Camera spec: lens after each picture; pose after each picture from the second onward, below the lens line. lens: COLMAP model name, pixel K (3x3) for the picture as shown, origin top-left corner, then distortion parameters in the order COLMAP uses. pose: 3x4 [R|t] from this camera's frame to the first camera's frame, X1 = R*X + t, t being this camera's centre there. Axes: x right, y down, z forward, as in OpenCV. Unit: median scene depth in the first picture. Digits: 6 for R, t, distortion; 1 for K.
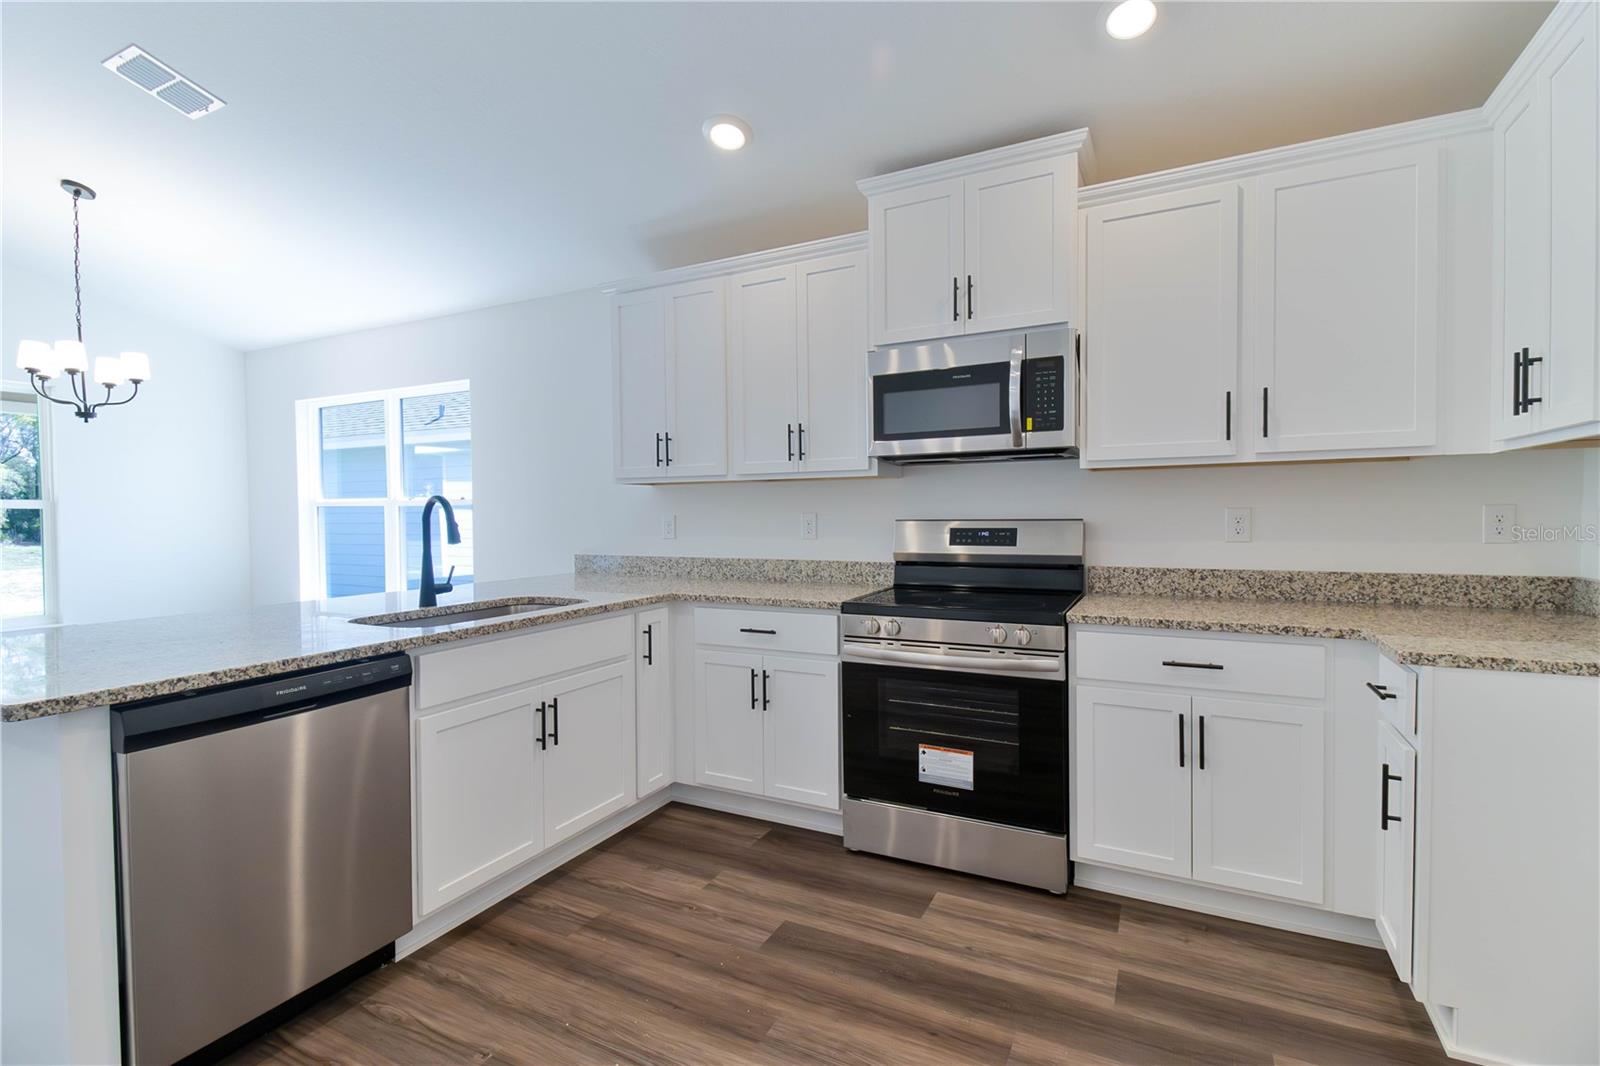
lens RADIAL K [[740.8, 0, 803.0], [0, 740.8, 529.3], [0, 0, 1]] dist [0.016725, -0.010279]
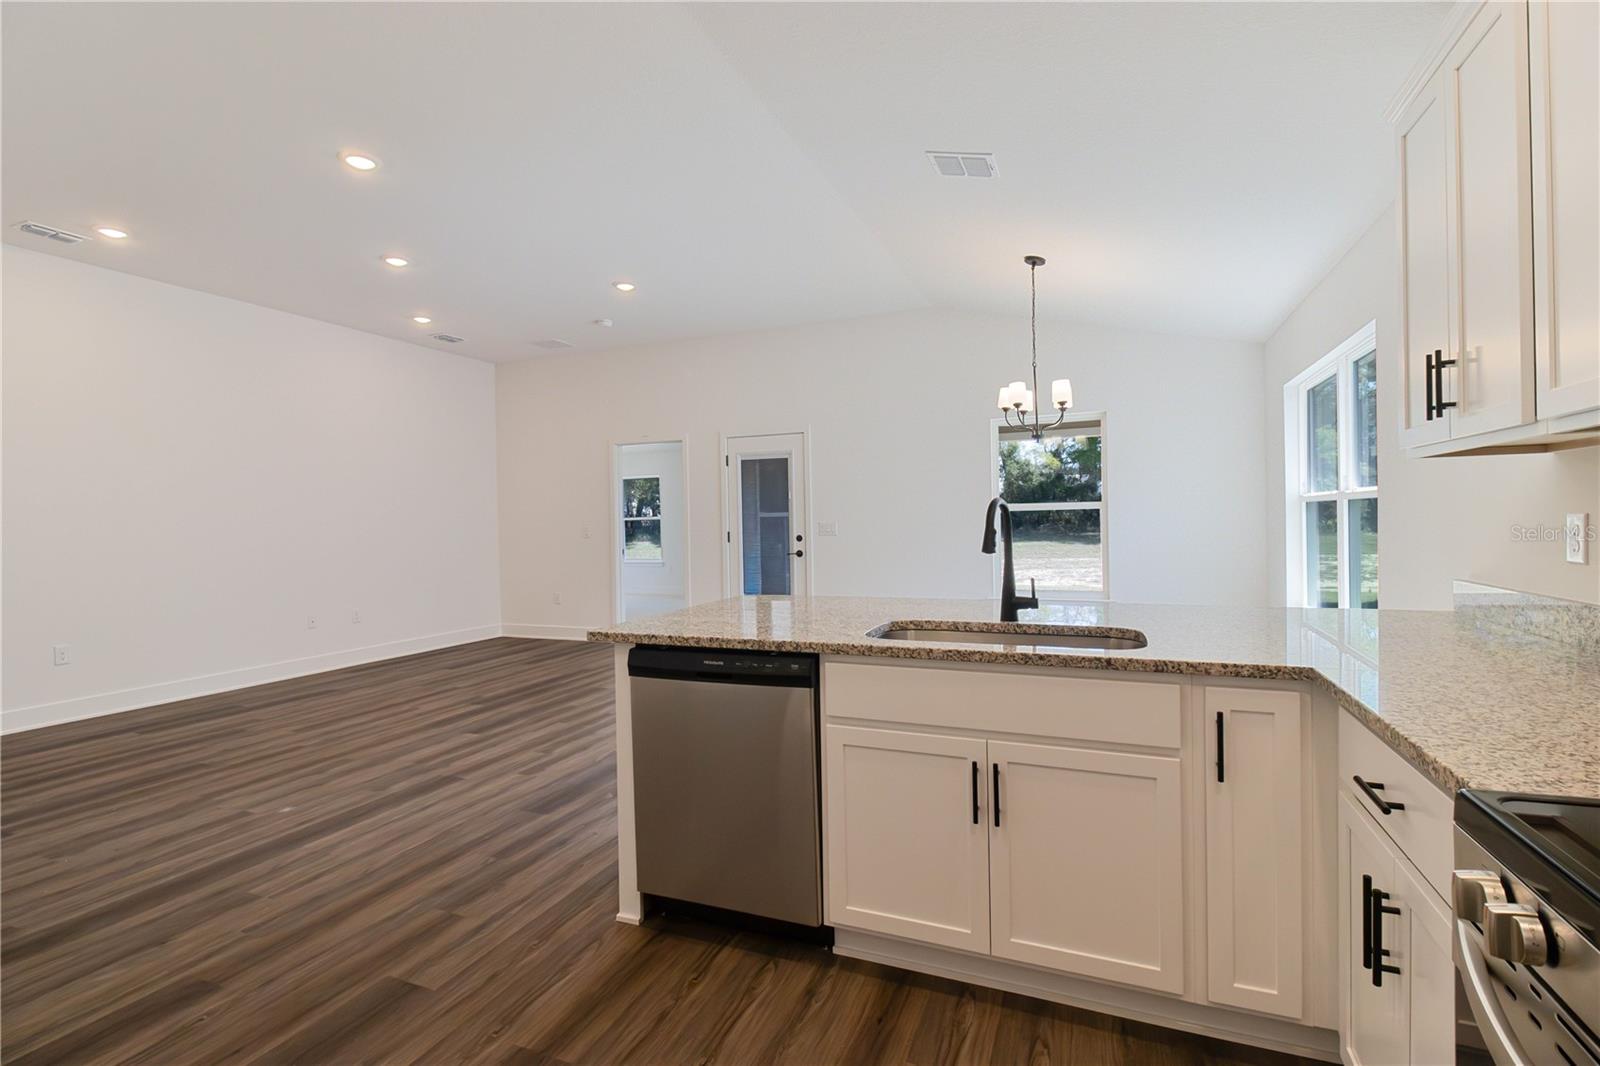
lens RADIAL K [[740.8, 0, 811.6], [0, 740.8, 530.9], [0, 0, 1]] dist [0.016725, -0.010279]
pose [[0.072458, 0.021697, -0.997135, 0.405928], [-0.007303, 0.999748, 0.021223, -0.024539], [0.997345, 0.005744, 0.072598, 0.767009]]
